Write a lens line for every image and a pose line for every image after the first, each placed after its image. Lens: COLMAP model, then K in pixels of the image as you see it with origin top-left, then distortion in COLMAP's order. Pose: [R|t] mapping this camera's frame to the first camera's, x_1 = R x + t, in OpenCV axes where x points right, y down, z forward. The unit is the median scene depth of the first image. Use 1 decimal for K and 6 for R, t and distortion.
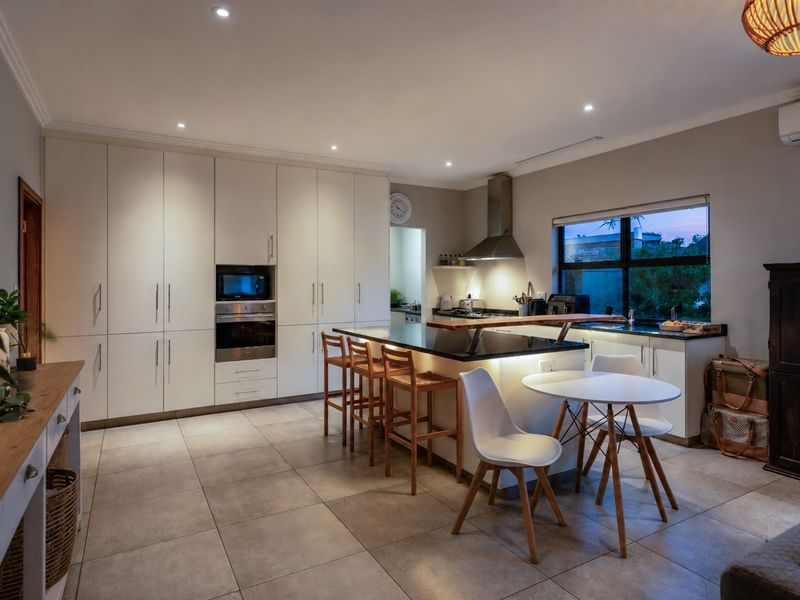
lens RADIAL K [[504.2, 0, 398.3], [0, 504.2, 285.8], [0, 0, 1]] dist [0.026752, -0.003724]
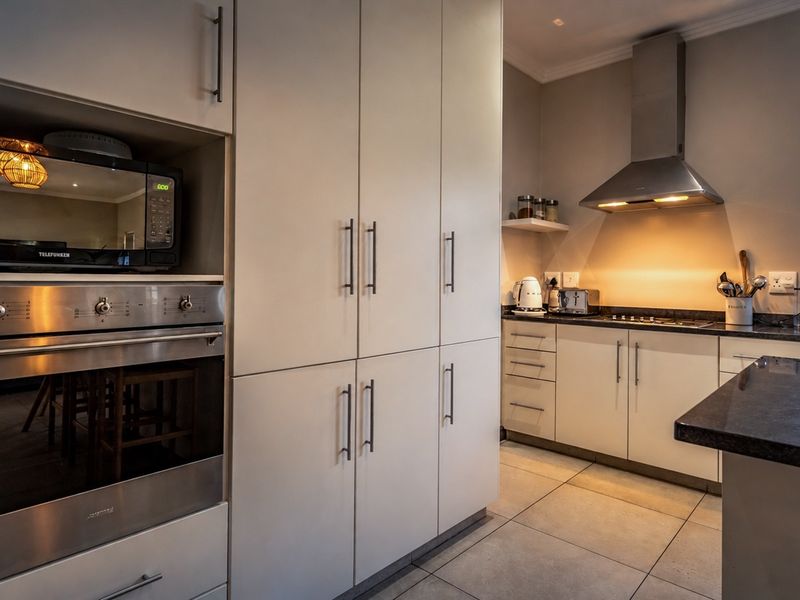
lens RADIAL K [[504.2, 0, 398.3], [0, 504.2, 285.8], [0, 0, 1]] dist [0.026752, -0.003724]
pose [[0.950476, 0.007835, 0.310699, -0.232856], [-0.009375, 0.999950, 0.003463, 0.030842], [-0.310656, -0.006204, 0.950502, 0.711521]]
